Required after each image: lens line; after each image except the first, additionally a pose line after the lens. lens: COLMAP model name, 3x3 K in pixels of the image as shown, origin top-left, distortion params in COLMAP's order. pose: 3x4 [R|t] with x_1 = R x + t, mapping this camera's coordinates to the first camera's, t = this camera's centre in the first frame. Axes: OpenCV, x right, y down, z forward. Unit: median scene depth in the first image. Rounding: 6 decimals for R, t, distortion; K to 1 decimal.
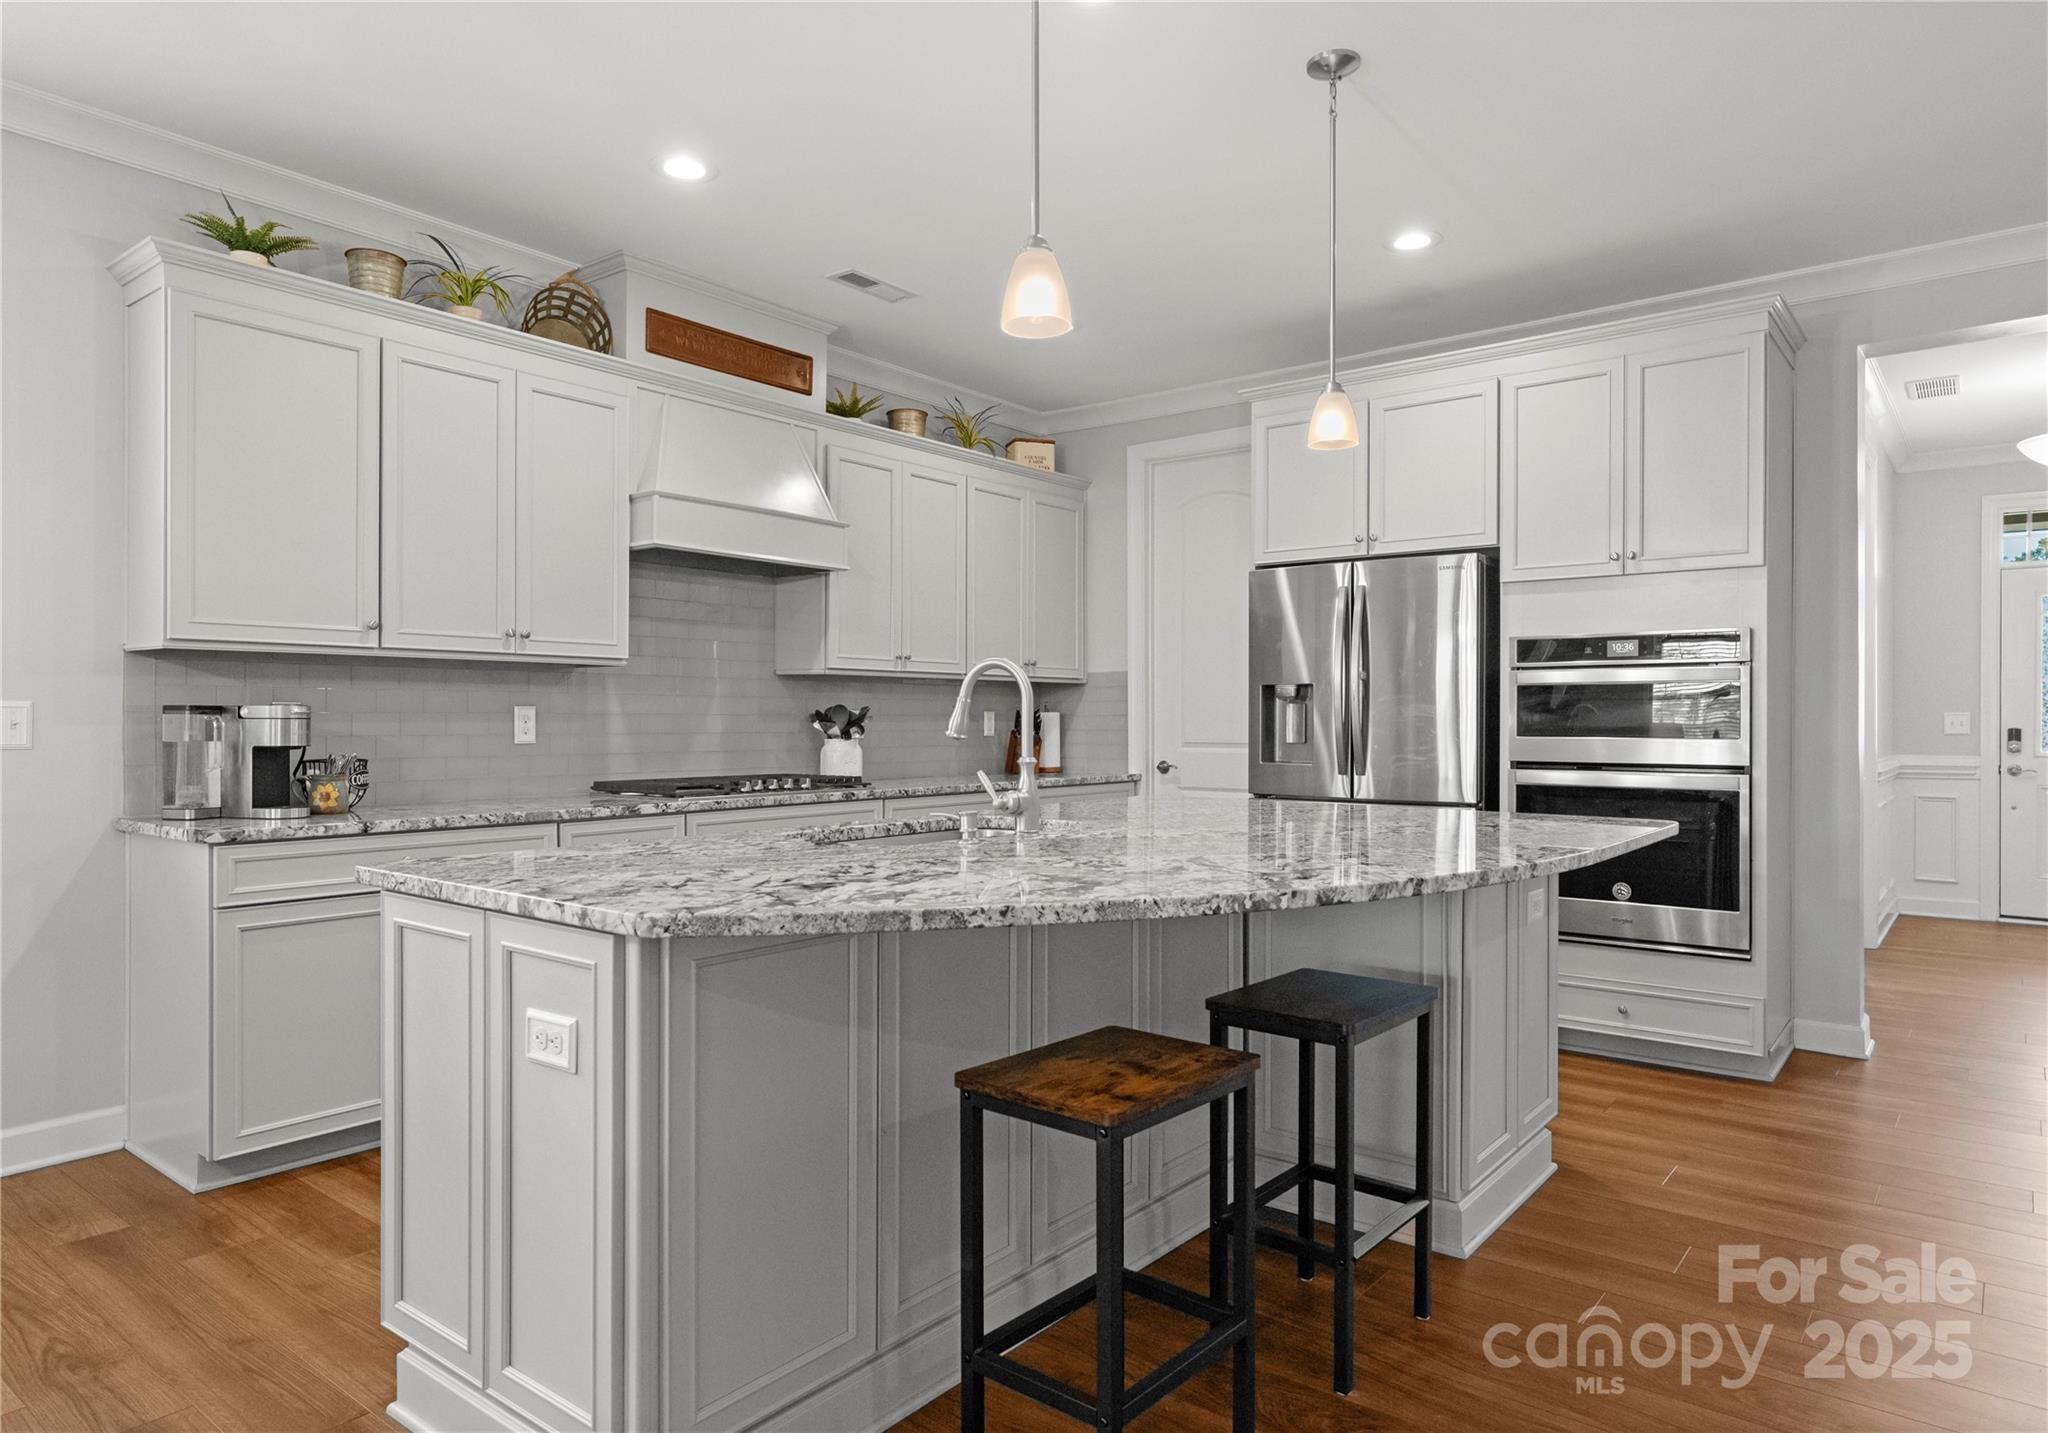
lens RADIAL K [[1260.7, 0, 1024.0], [0, 1260.7, 713.4], [0, 0, 1]] dist [0.008539, 0.000649]
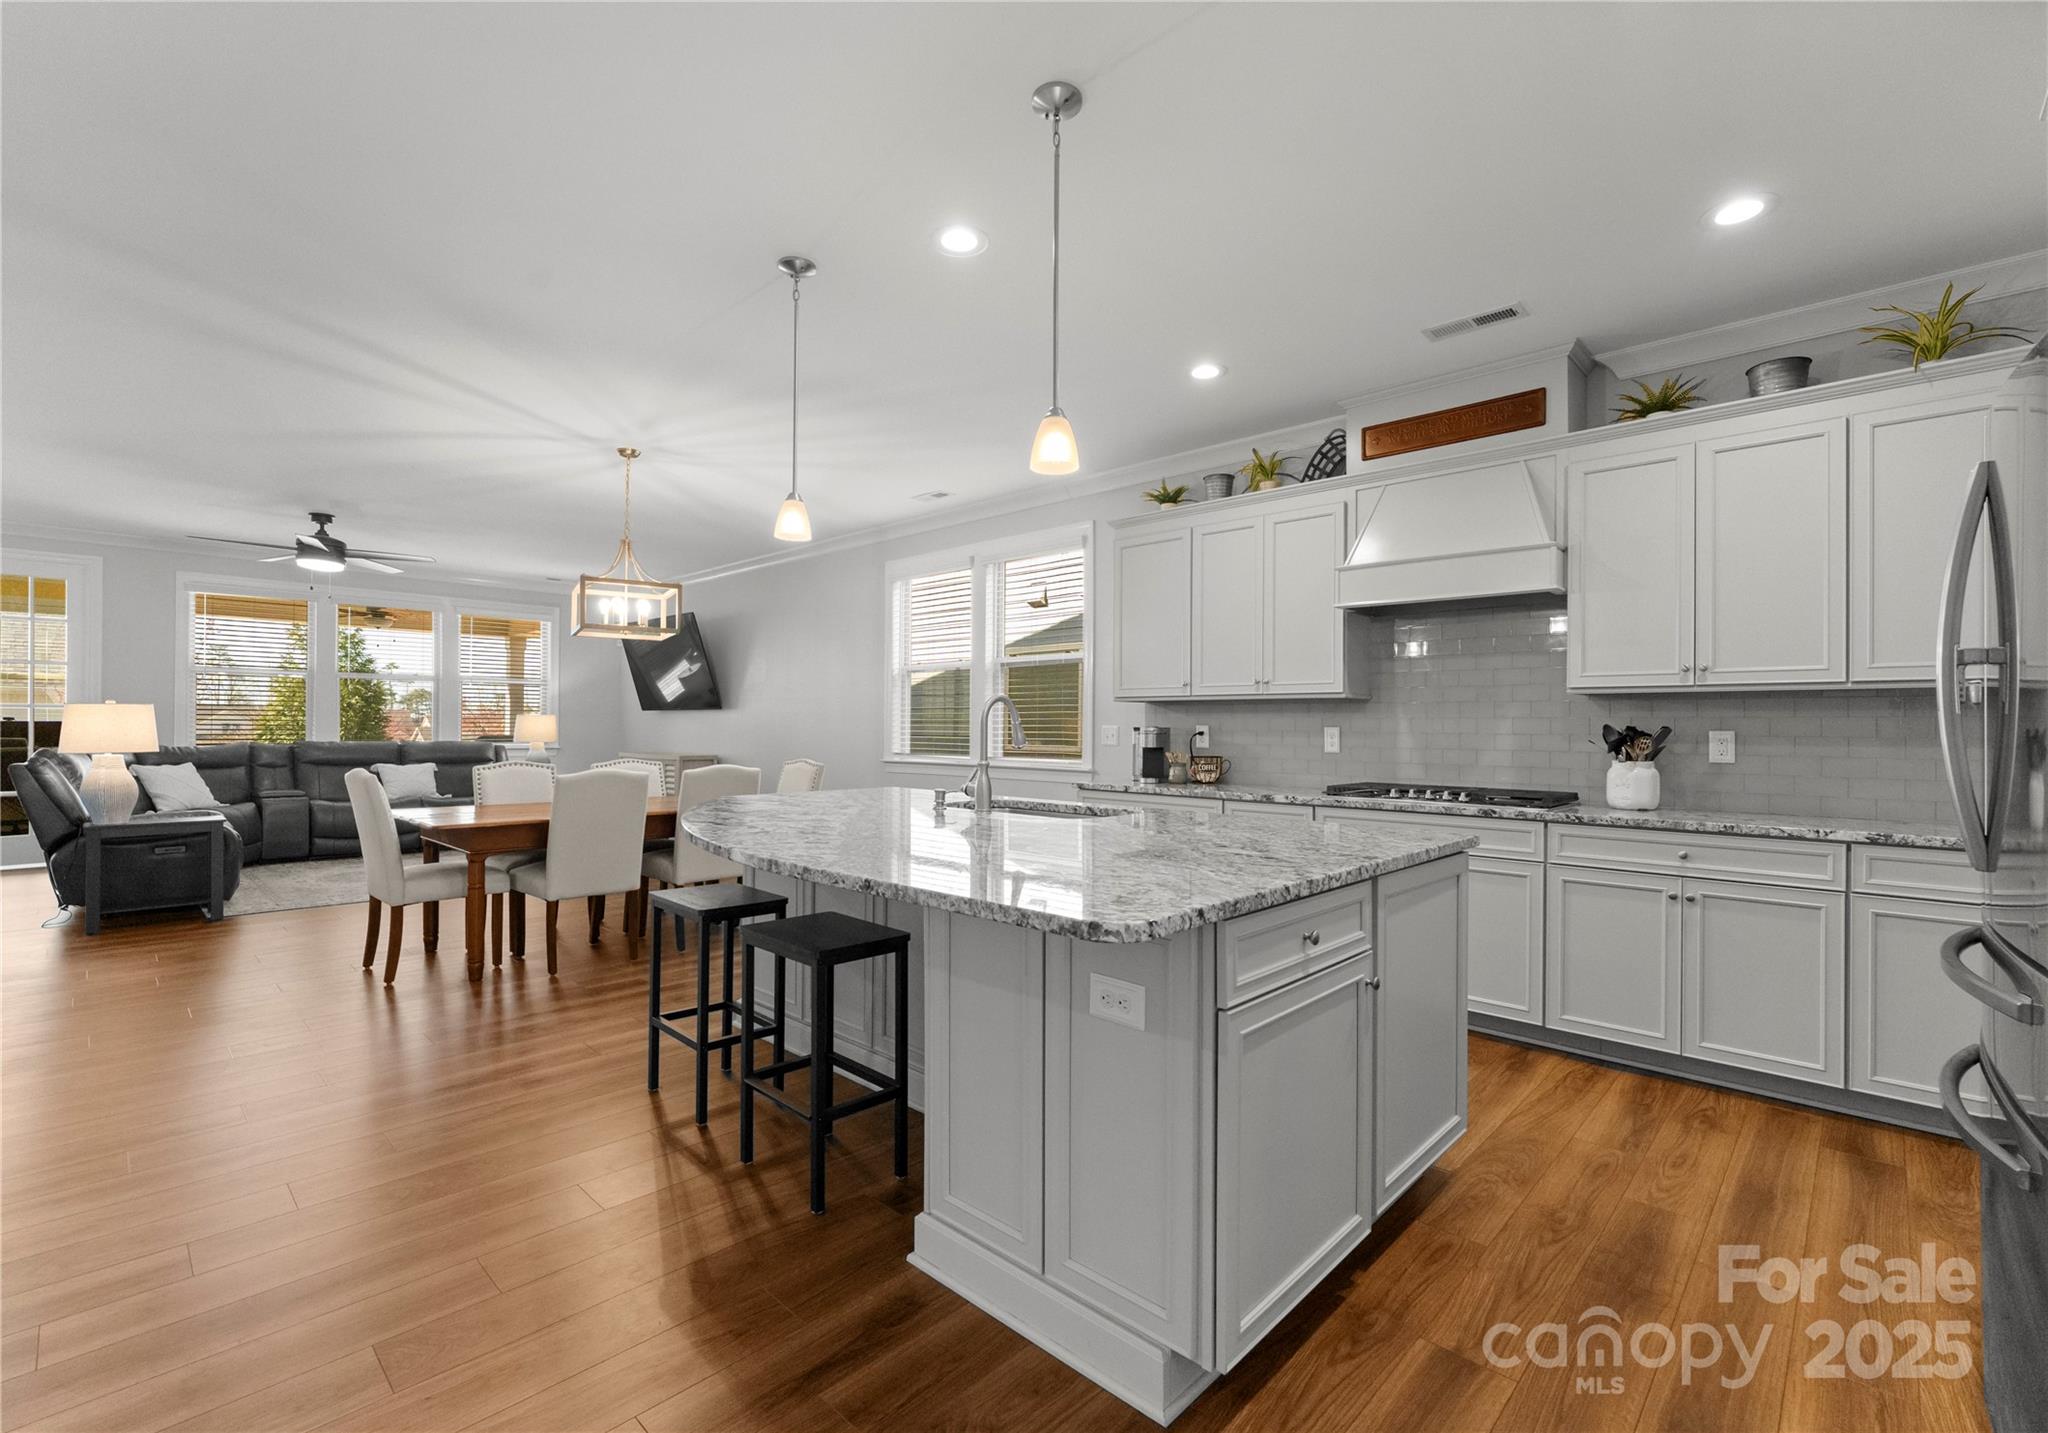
lens RADIAL K [[899.5, 0, 1024.4], [0, 899.5, 721.7], [0, 0, 1]] dist [-0.001221, -0.000005]
pose [[-0.084701, -0.014906, -0.996295, 0.668544], [-0.009265, 0.999857, -0.014172, 0.005962], [0.996363, 0.008030, -0.084827, 0.718417]]
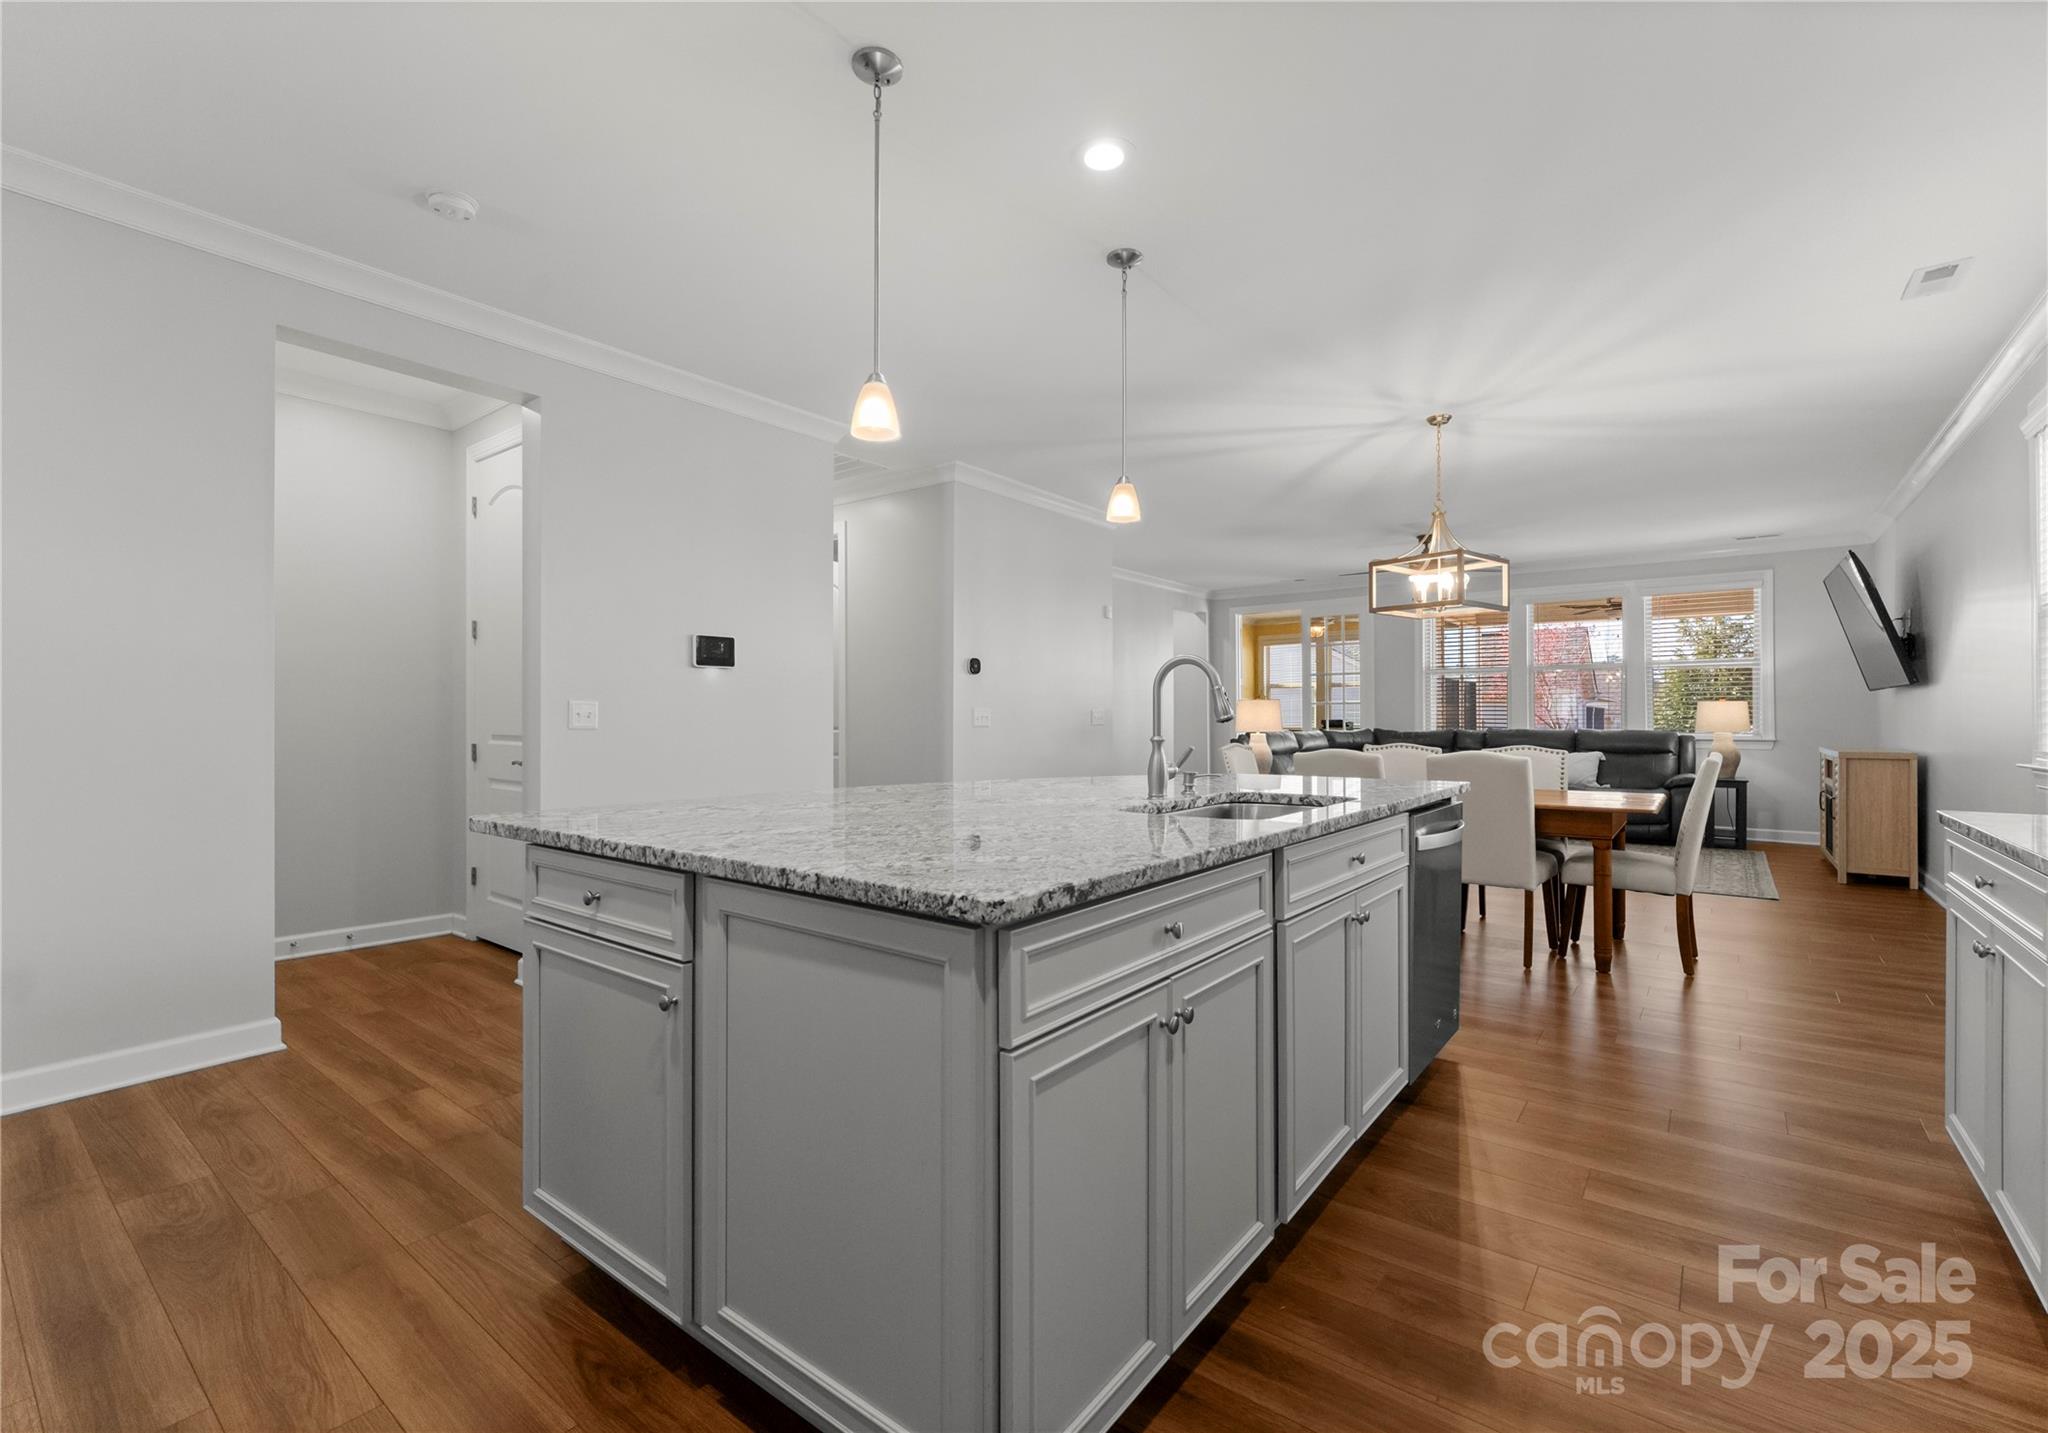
lens RADIAL K [[903.4, 0, 1021.6], [0, 903.4, 713.0], [0, 0, 1]] dist [-0.006089, -0.000143]
pose [[-0.999908, -0.004498, -0.012824, 0.093144], [-0.004404, 0.999963, -0.007337, 0.016486], [0.012857, -0.007280, -0.999891, 1.193638]]
